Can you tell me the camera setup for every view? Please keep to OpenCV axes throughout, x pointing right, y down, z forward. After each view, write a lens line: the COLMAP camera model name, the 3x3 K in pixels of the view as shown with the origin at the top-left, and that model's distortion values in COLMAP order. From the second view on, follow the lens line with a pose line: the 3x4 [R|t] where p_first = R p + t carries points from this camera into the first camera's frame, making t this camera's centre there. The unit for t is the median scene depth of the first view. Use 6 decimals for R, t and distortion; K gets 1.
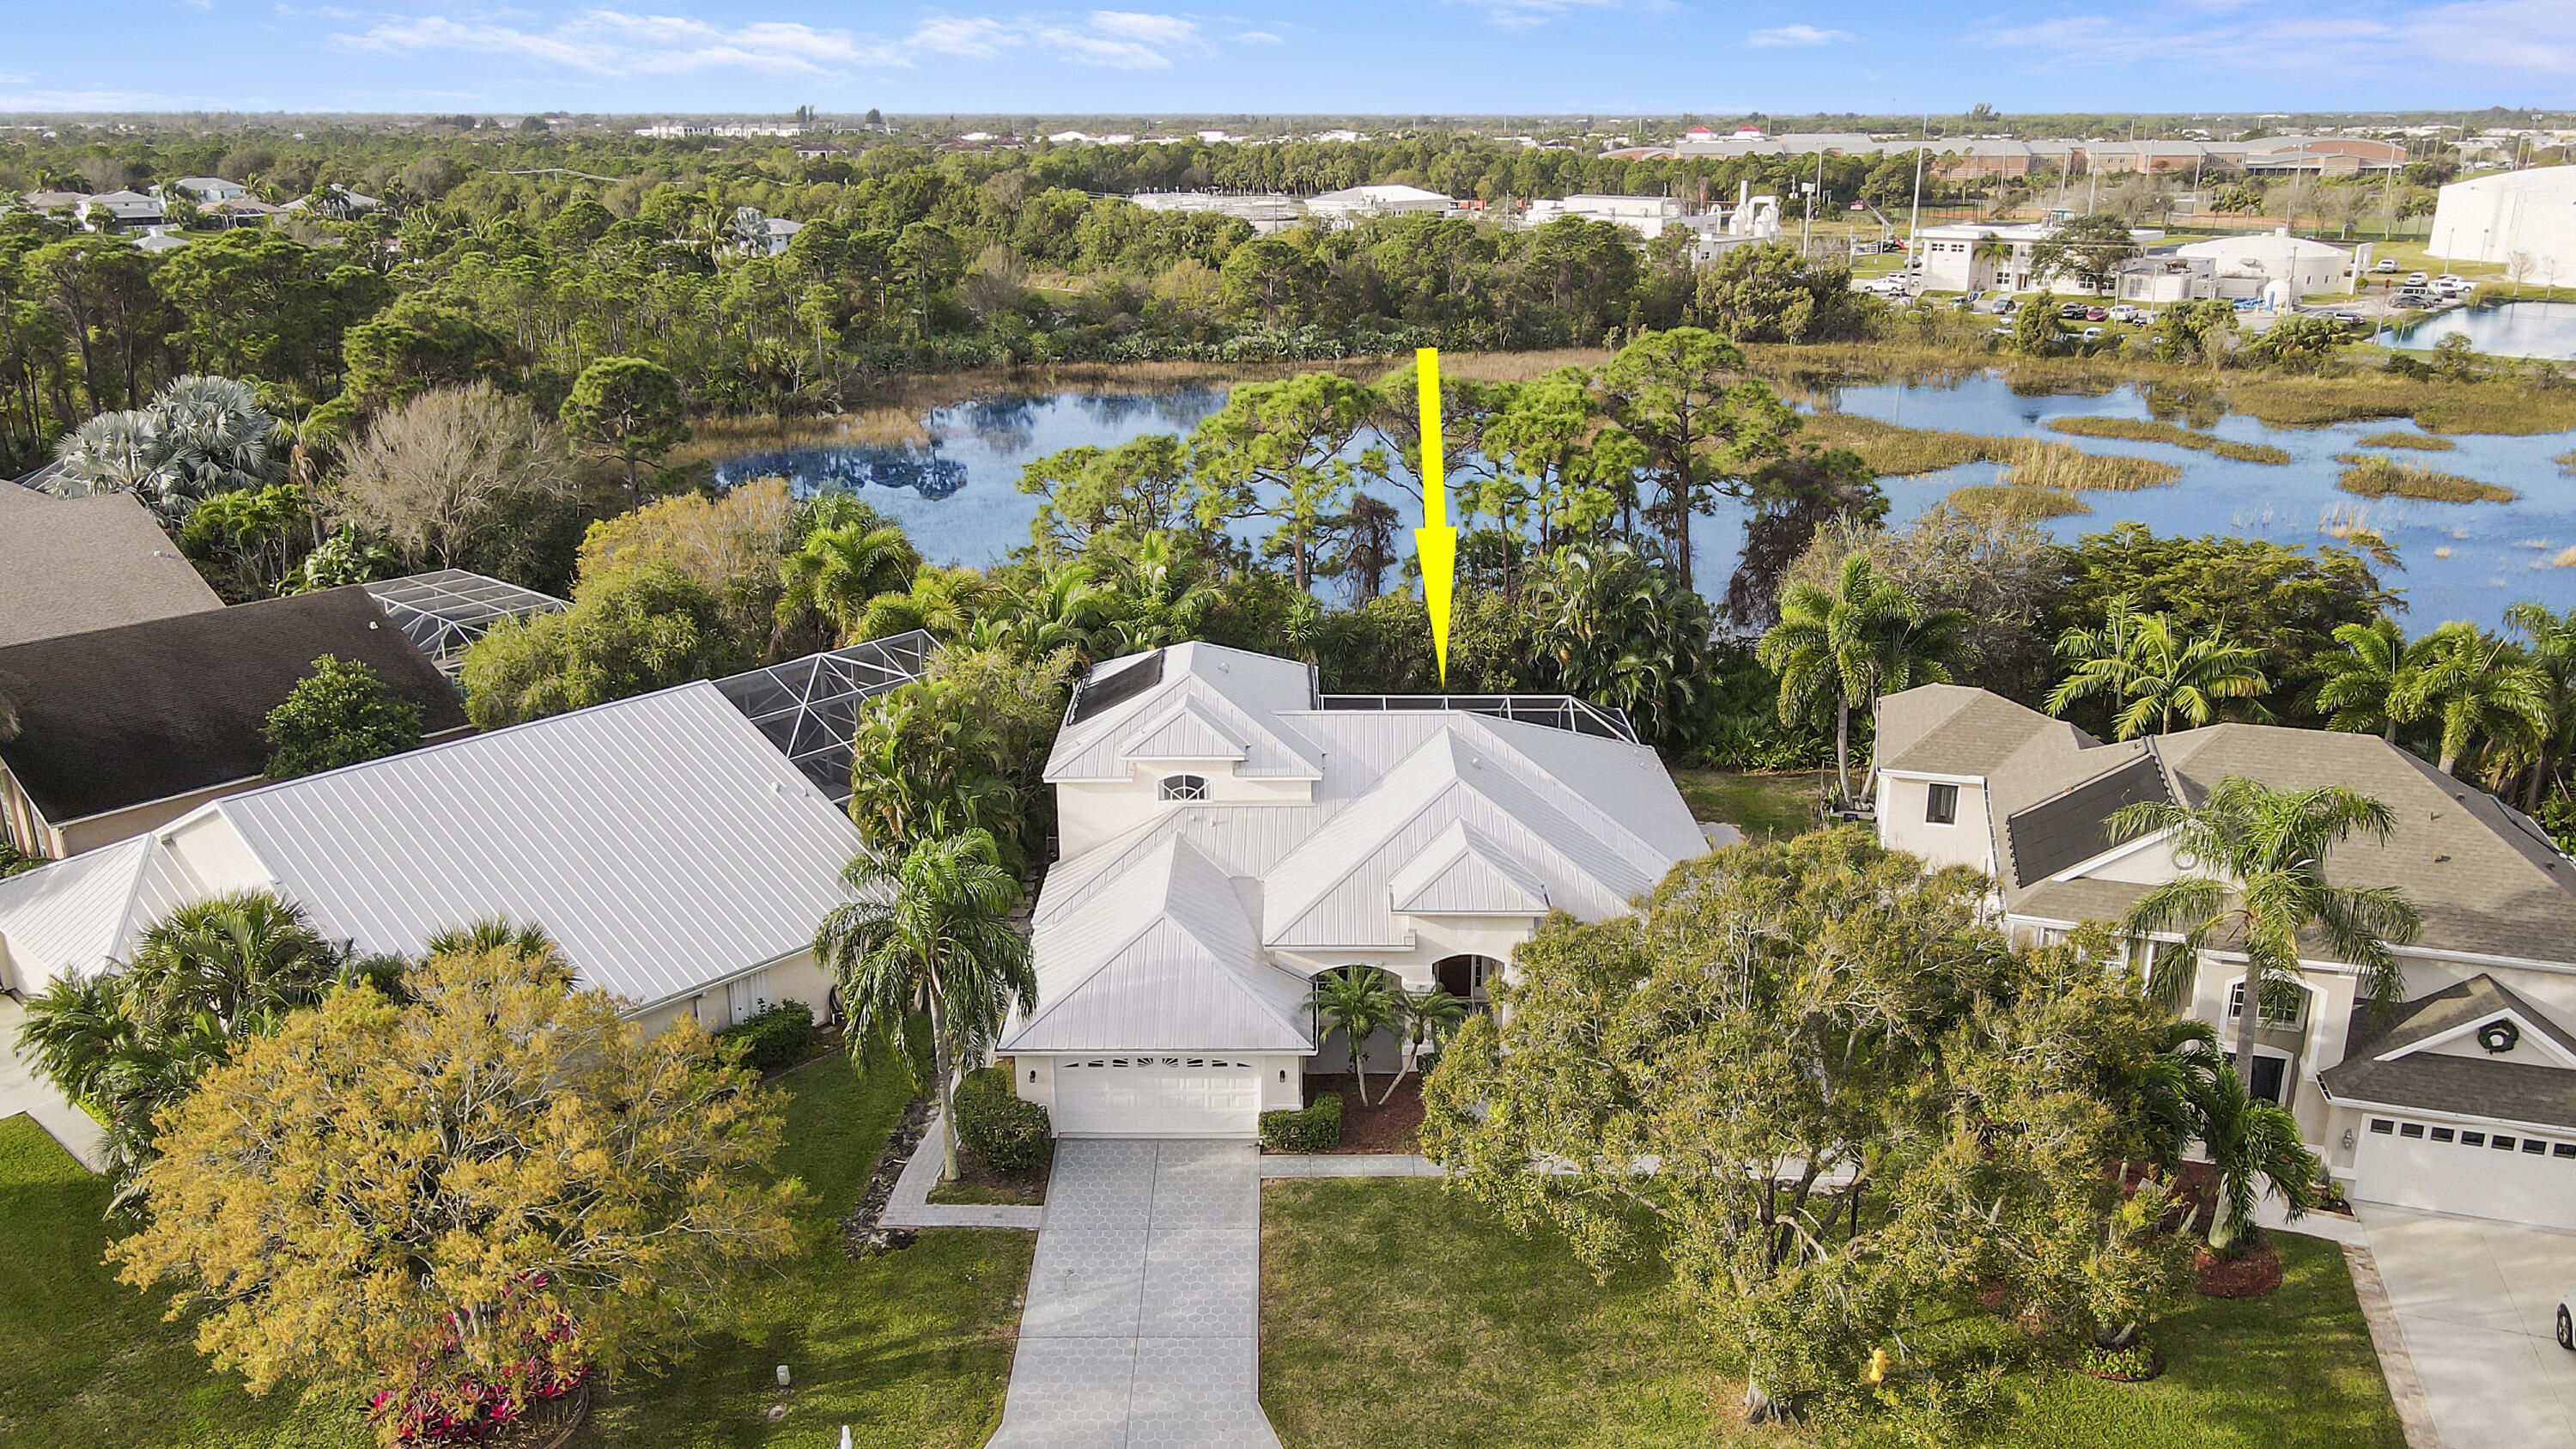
lens RADIAL K [[1863.6, 0, 1288.0], [0, 1863.6, 724.5], [0, 0, 1]] dist [-0.005627, 0.030732]
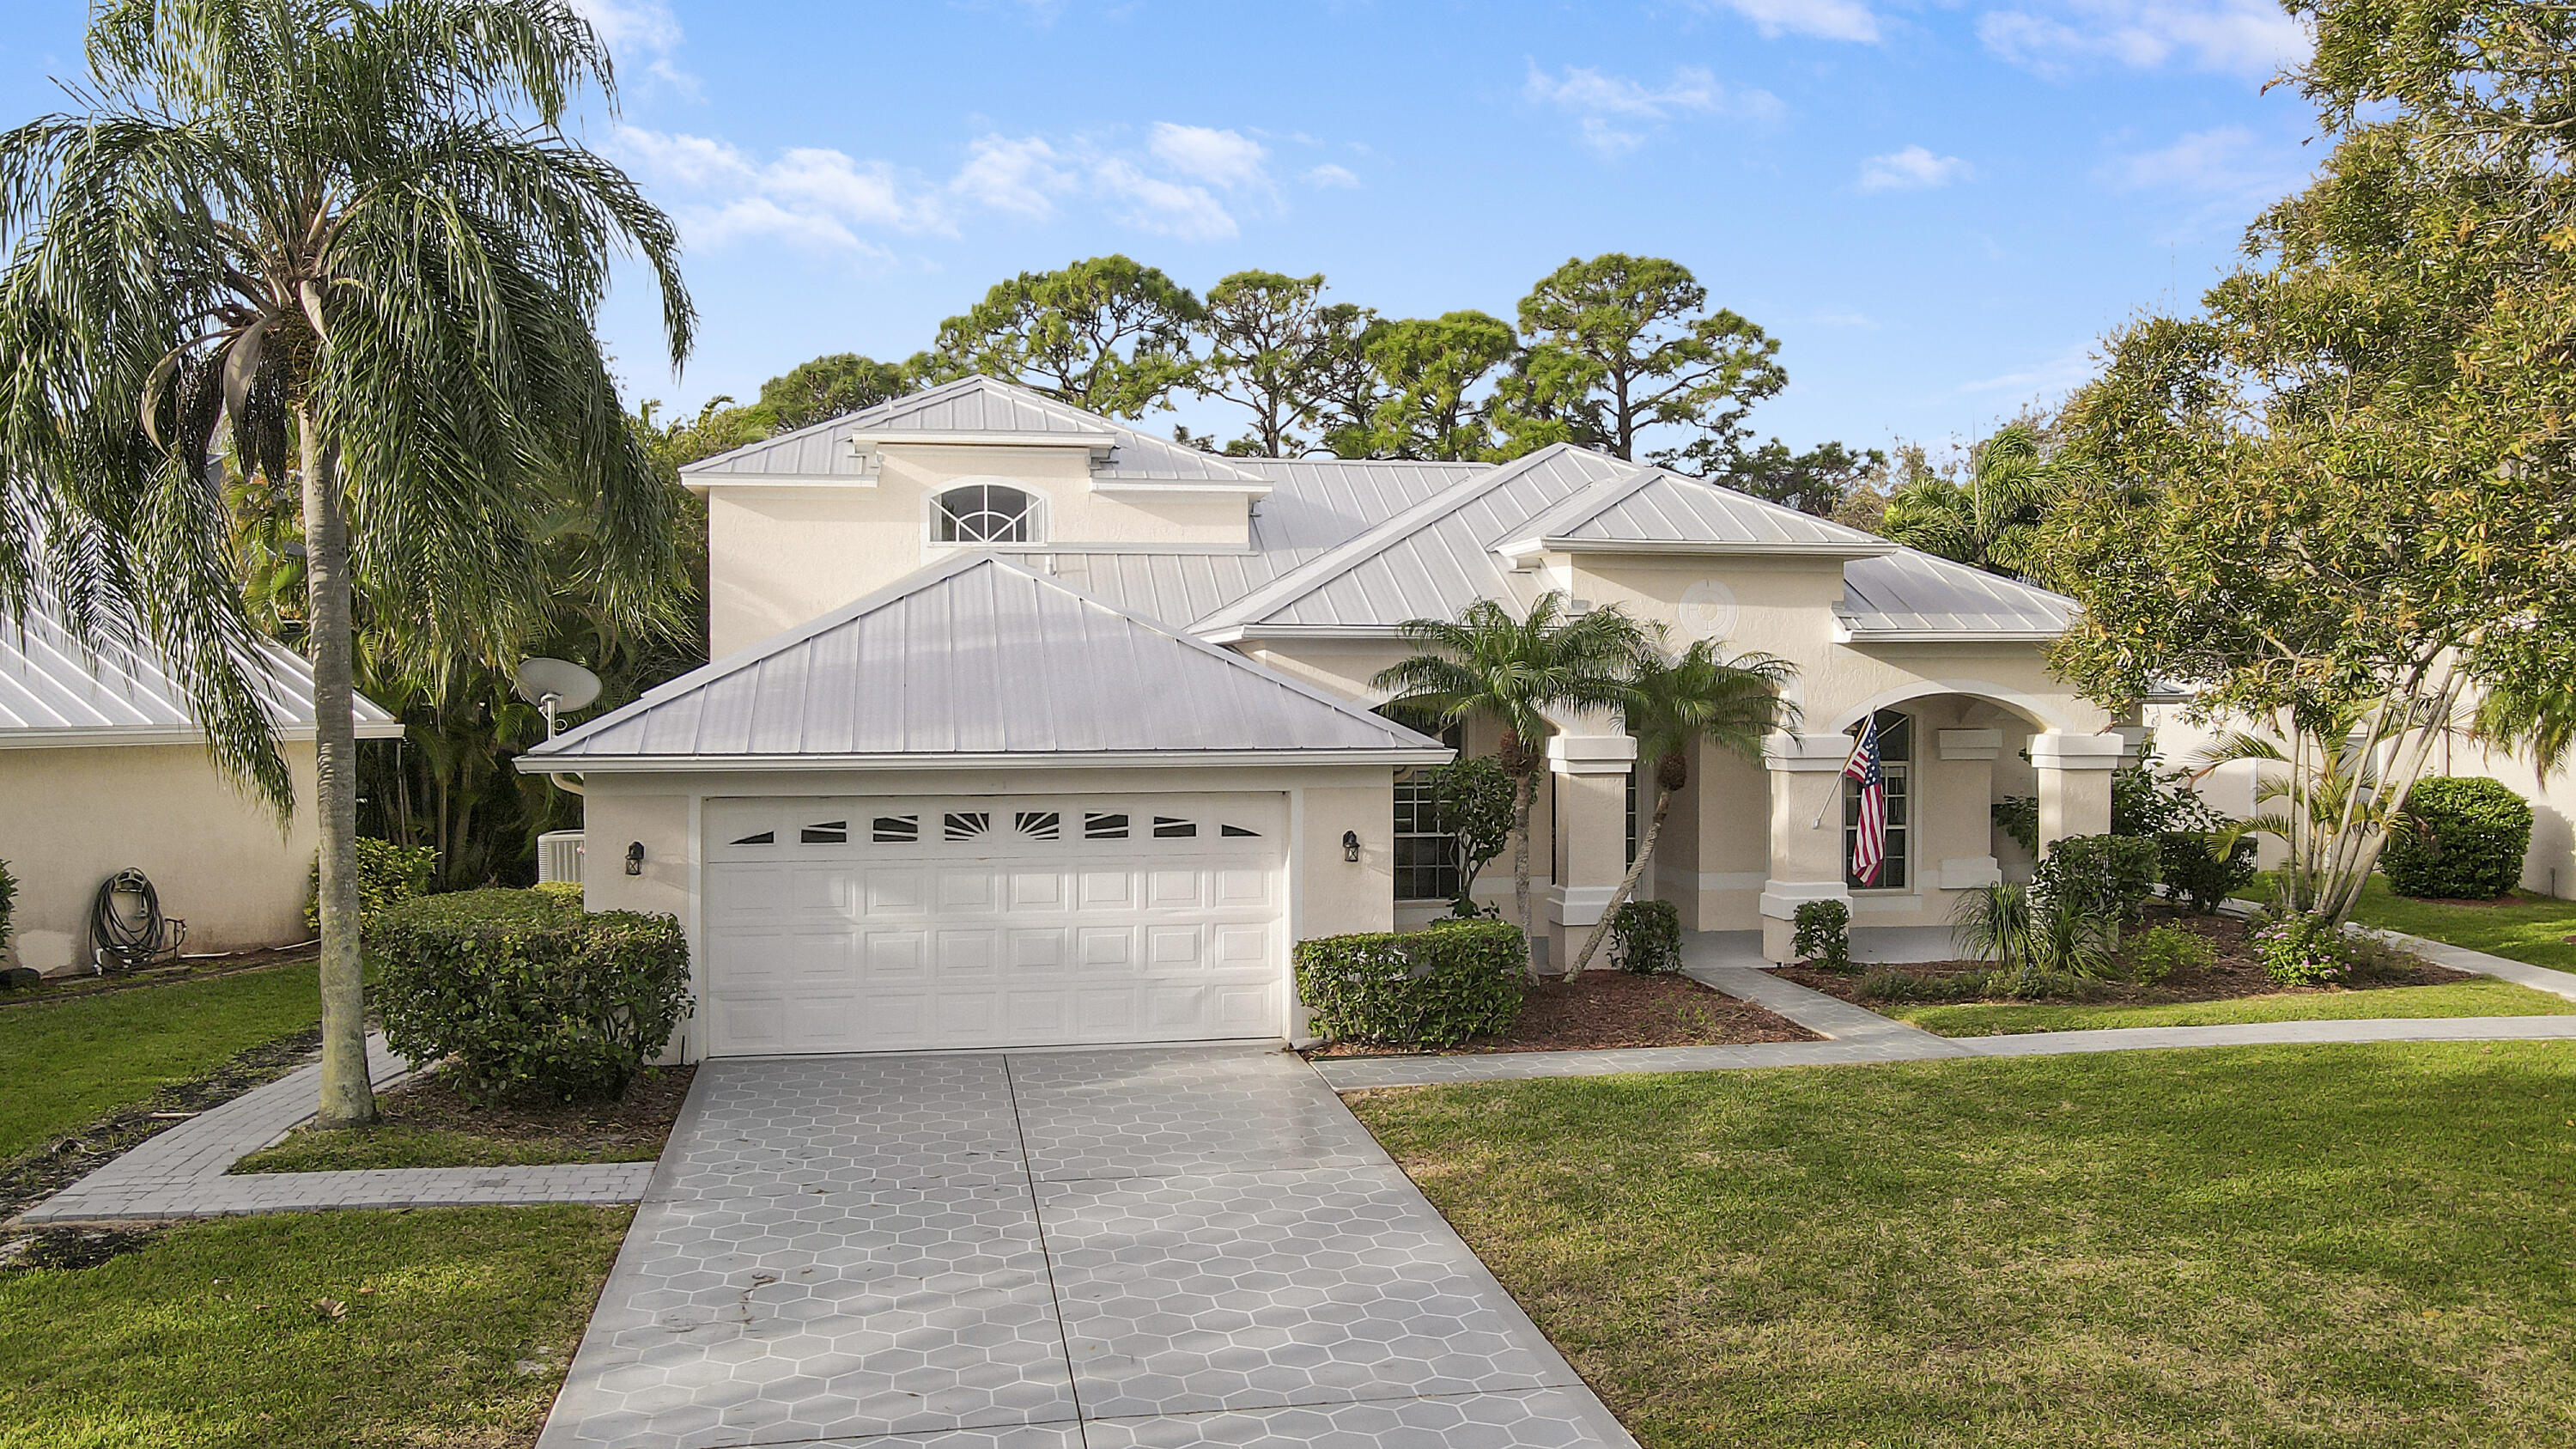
lens RADIAL K [[1863.6, 0, 1288.0], [0, 1863.6, 724.5], [0, 0, 1]] dist [-0.005627, 0.030732]
pose [[0.980864, -0.002758, 0.194676, -0.059643], [0.058963, 0.957151, -0.283523, 0.185627], [-0.185552, 0.289576, 0.938997, 0.450105]]
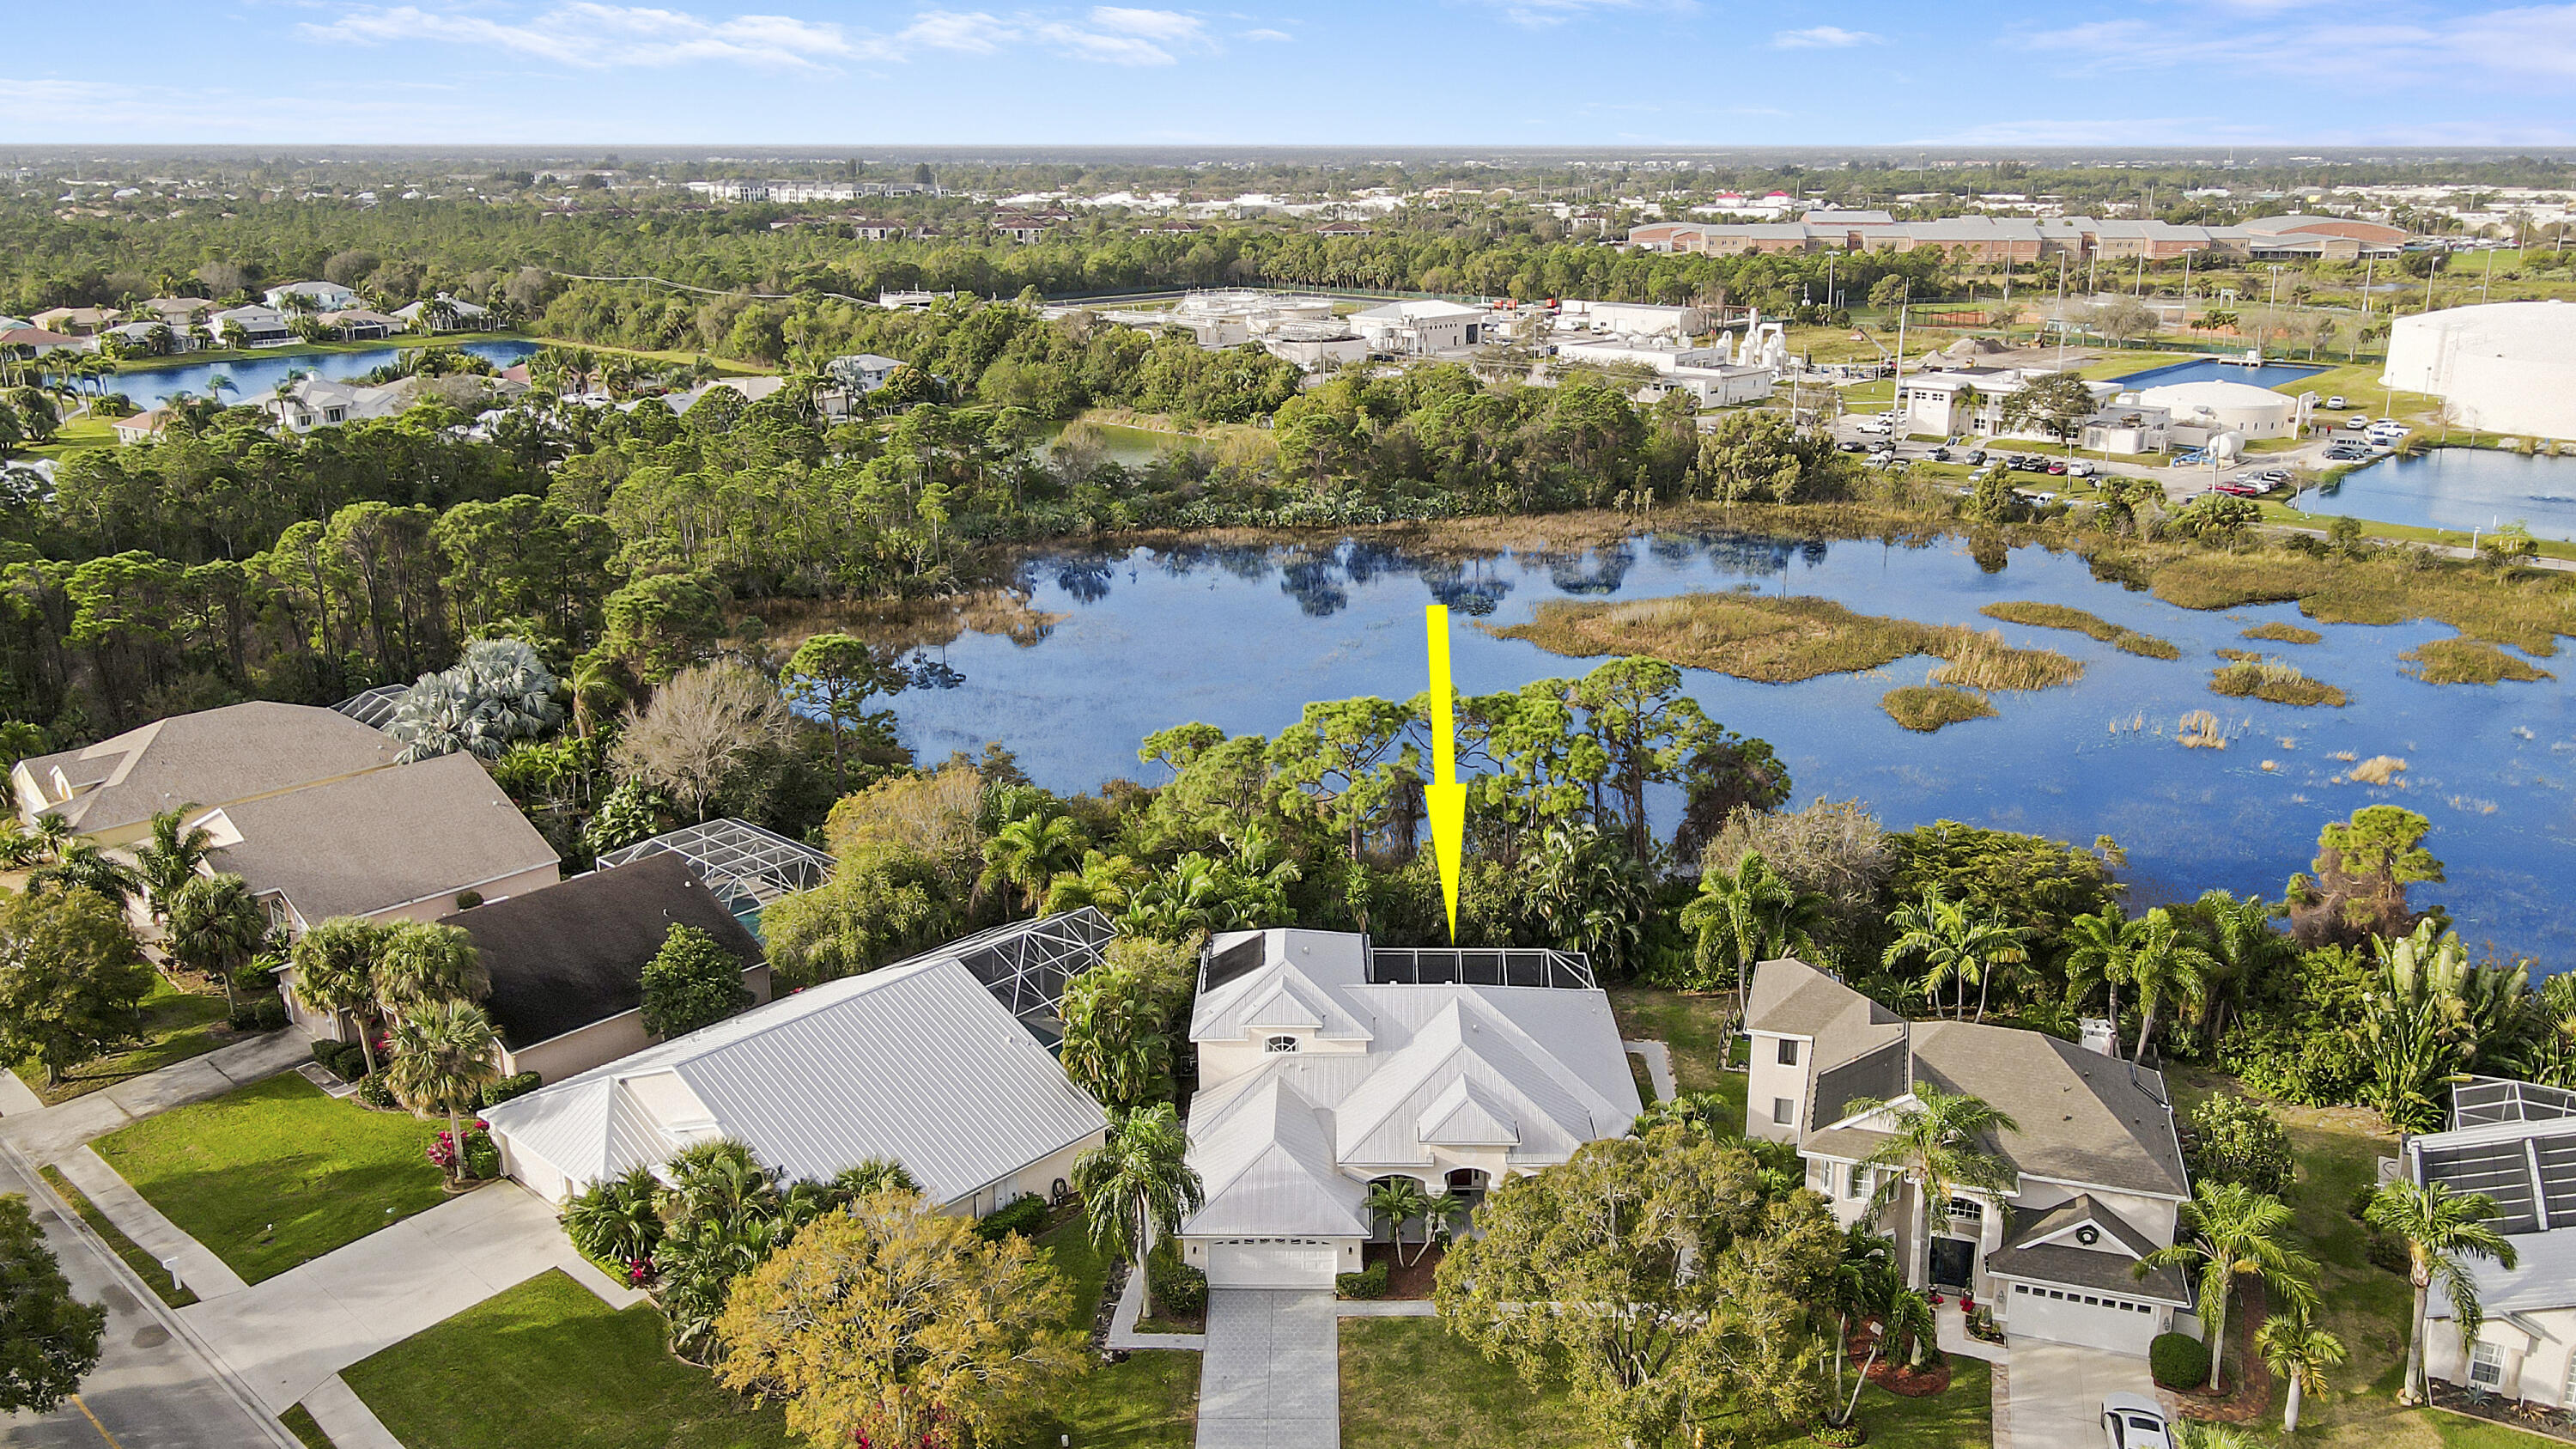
lens RADIAL K [[1895.0, 0, 1307.9], [0, 1895.0, 678.3], [0, 0, 1]] dist [-0.027744, 0.086015]
pose [[0.999952, 0.000151, -0.009840, -0.016211], [-0.000528, 0.999264, -0.038360, -0.165919], [0.009827, 0.038364, 0.999216, -0.444260]]
